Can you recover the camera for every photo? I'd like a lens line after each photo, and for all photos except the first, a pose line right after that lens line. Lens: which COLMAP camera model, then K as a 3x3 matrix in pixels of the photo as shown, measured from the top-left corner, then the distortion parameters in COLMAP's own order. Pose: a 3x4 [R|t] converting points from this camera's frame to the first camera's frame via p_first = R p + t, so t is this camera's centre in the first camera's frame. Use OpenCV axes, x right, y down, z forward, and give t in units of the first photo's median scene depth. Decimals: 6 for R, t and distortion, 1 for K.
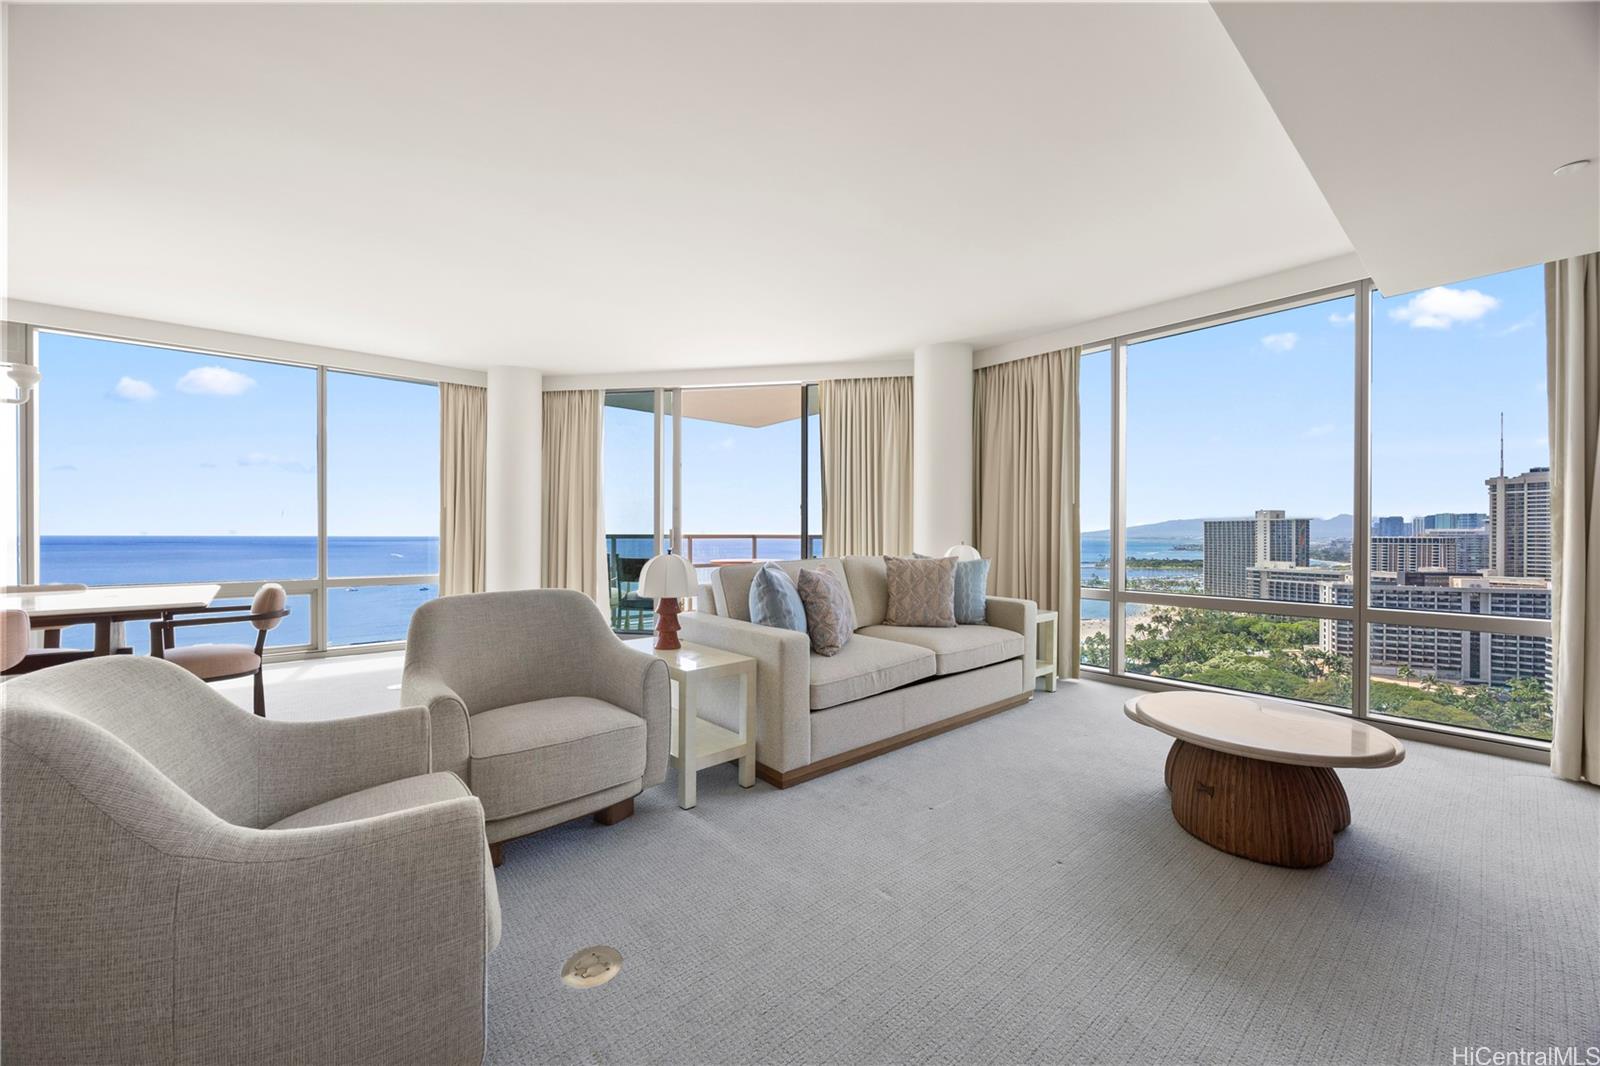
lens RADIAL K [[607.2, 0, 798.3], [0, 607.2, 537.1], [0, 0, 1]] dist [0.000678, -0.000726]
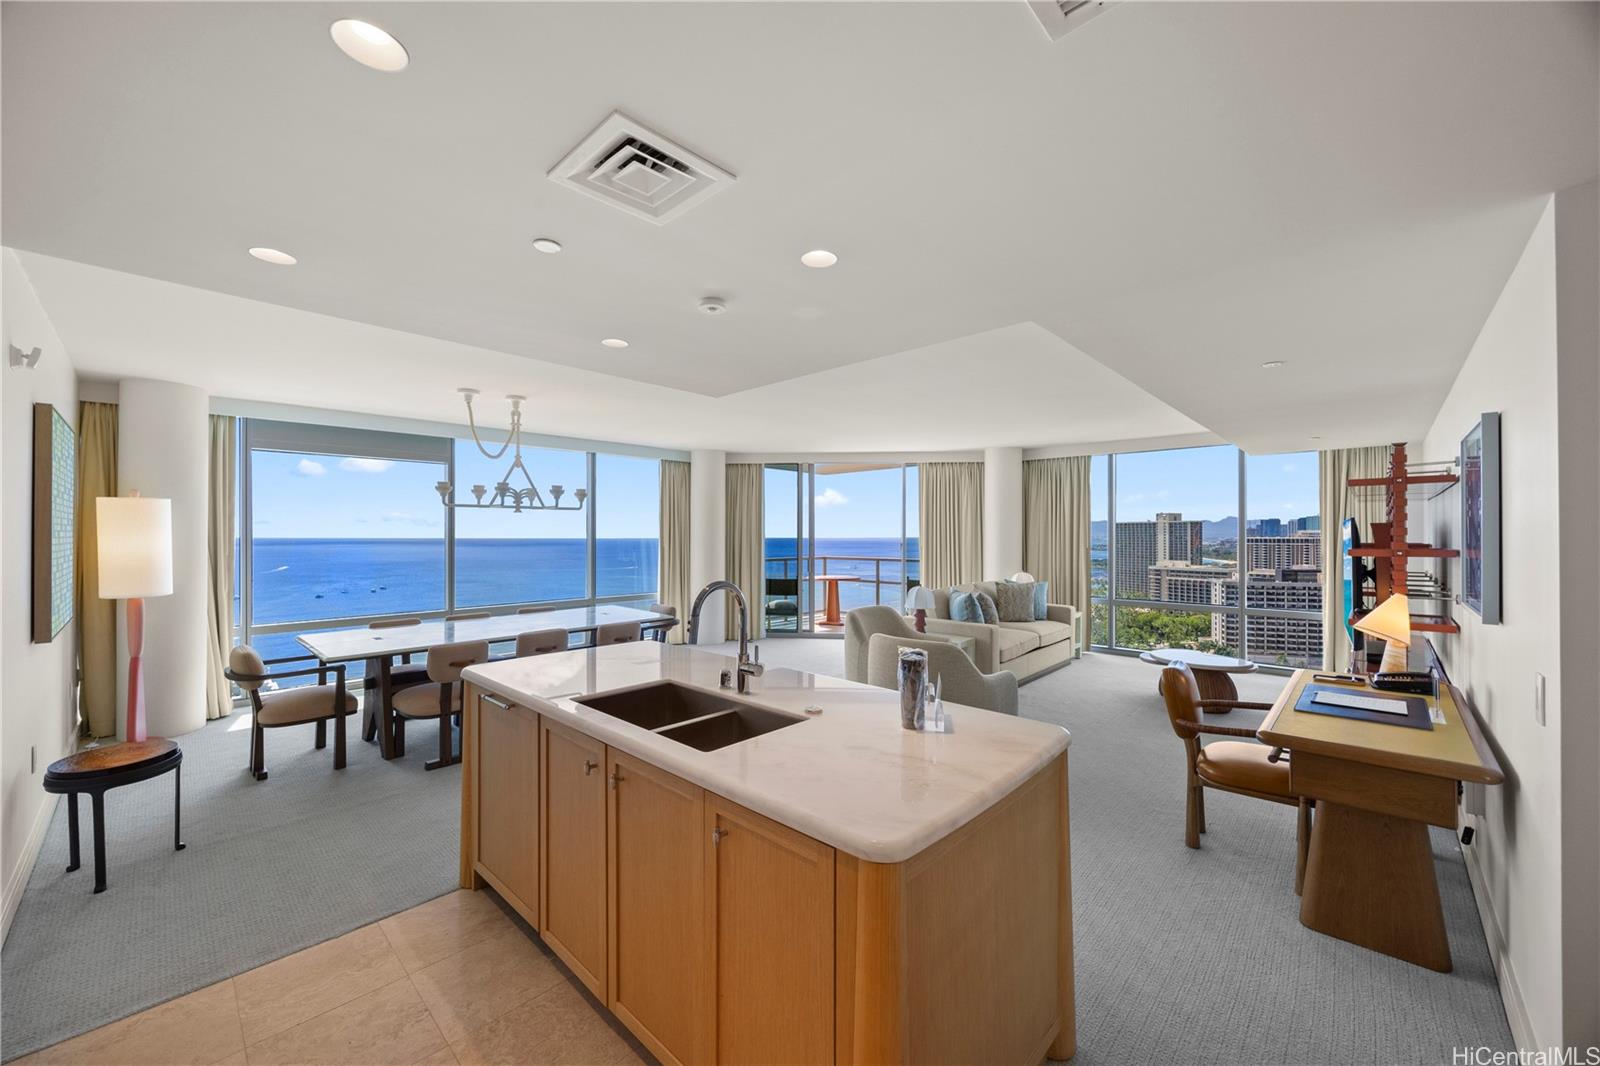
lens RADIAL K [[607.2, 0, 795.2], [0, 607.2, 535.7], [0, 0, 1]] dist [0.000678, -0.000726]
pose [[0.994026, -0.002274, 0.109115, -0.438768], [0.002879, 0.999981, -0.005384, -0.066456], [-0.109101, 0.005666, 0.994014, -0.478823]]
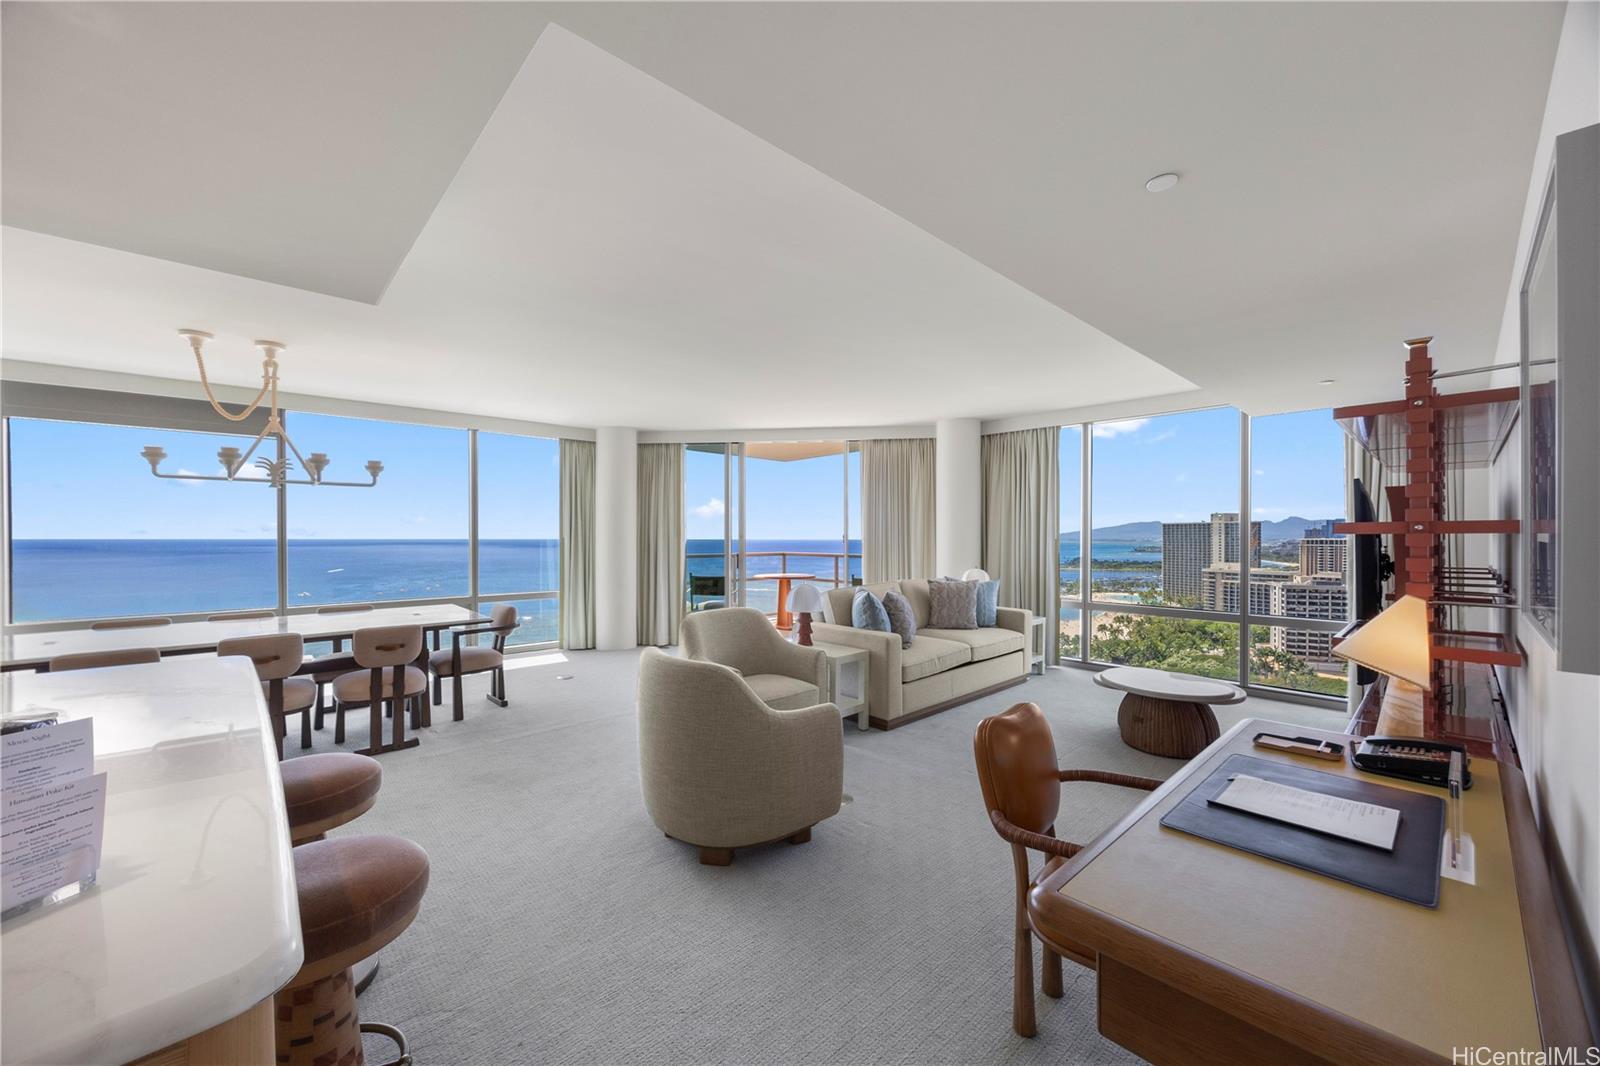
lens RADIAL K [[607.2, 0, 794.3], [0, 607.2, 539.3], [0, 0, 1]] dist [0.000678, -0.000726]
pose [[0.999047, -0.001531, 0.043632, -0.163723], [0.001571, 0.999998, -0.000881, -0.044409], [-0.043630, 0.000948, 0.999047, -0.287828]]
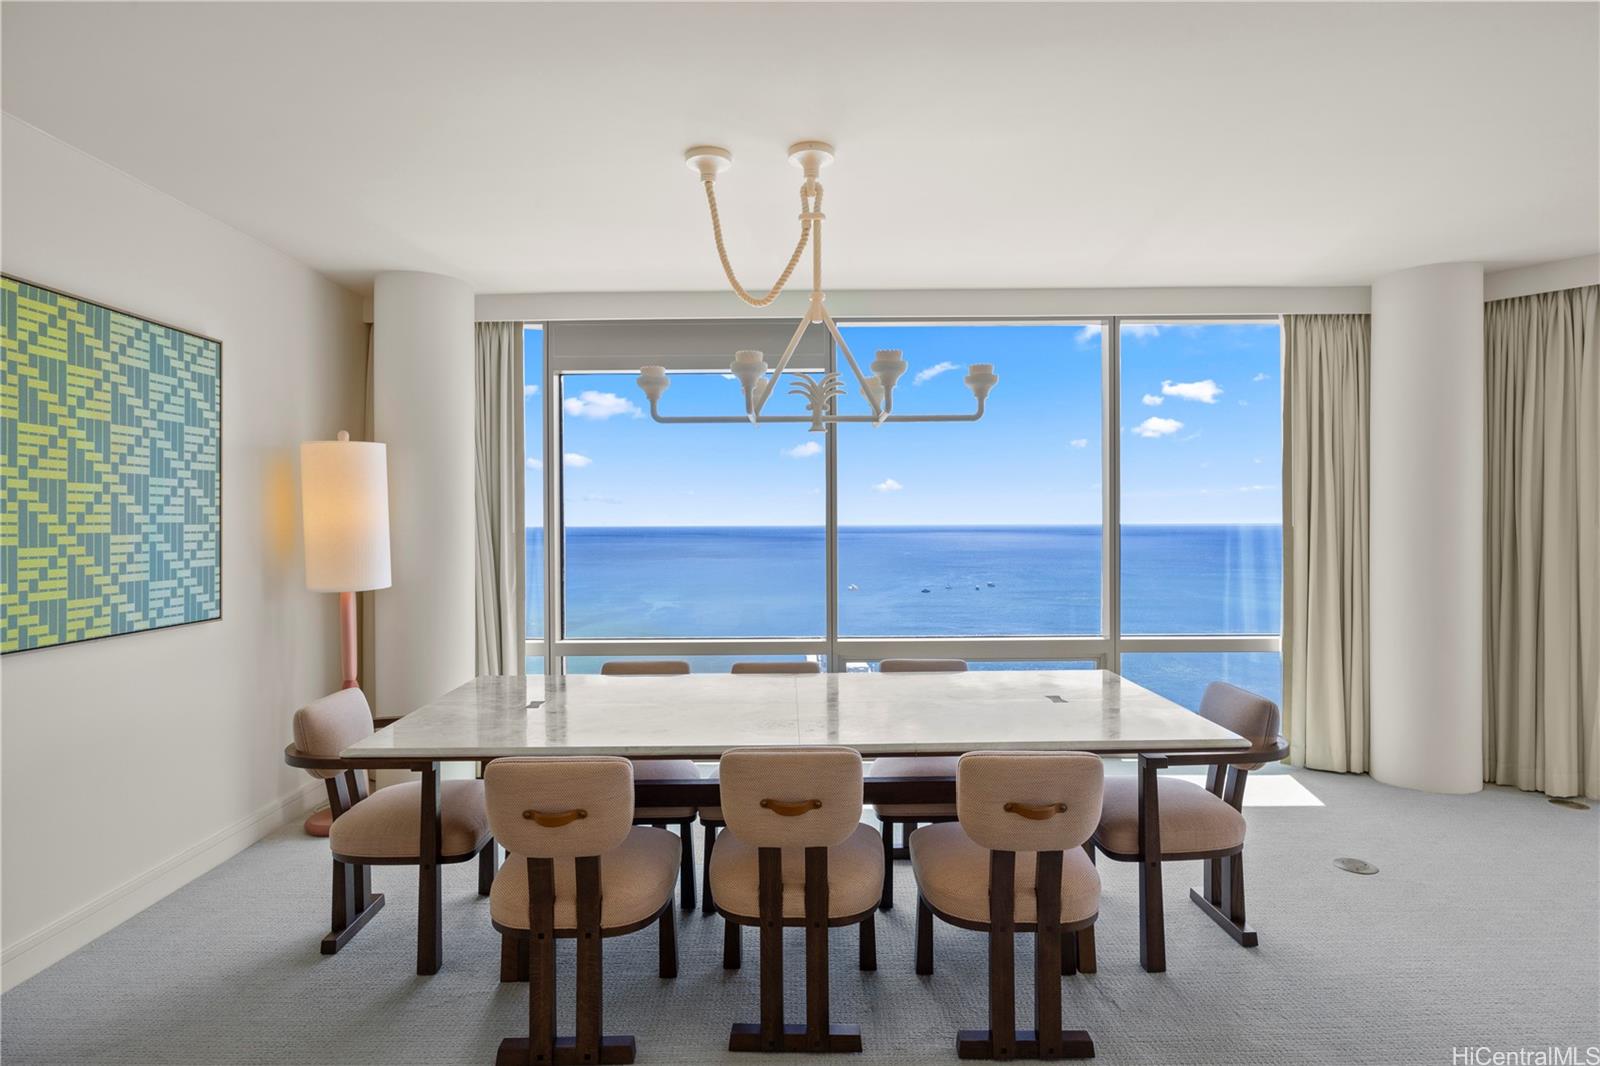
lens RADIAL K [[850.7, 0, 800.7], [0, 850.7, 527.2], [0, 0, 1]] dist [-0.003517, -0.000908]
pose [[0.765781, -0.001447, -0.643100, -0.426178], [0.000958, 0.999999, -0.001109, -0.049108], [0.643101, 0.000233, 0.765782, 0.059591]]
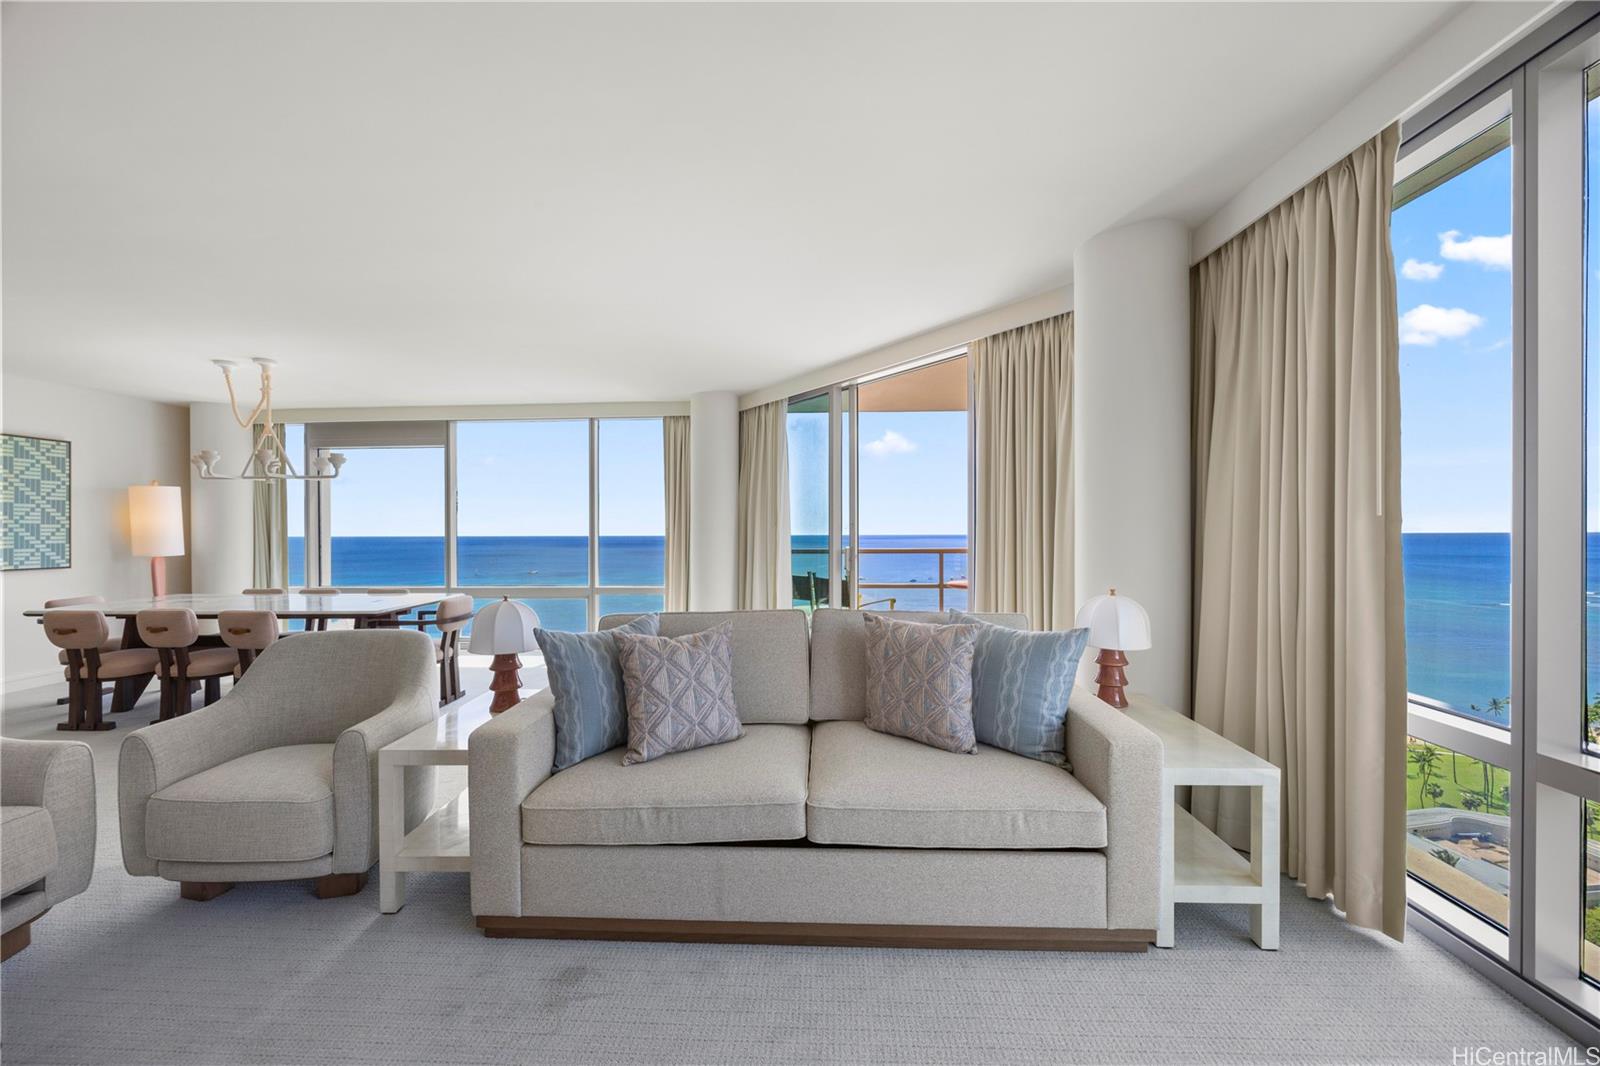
lens RADIAL K [[607.2, 0, 801.3], [0, 607.2, 533.6], [0, 0, 1]] dist [0.000678, -0.000726]
pose [[0.730705, -0.002647, -0.682688, 0.365430], [0.001035, 0.999996, -0.002769, -0.034142], [0.682692, 0.001317, 0.730705, 0.348216]]
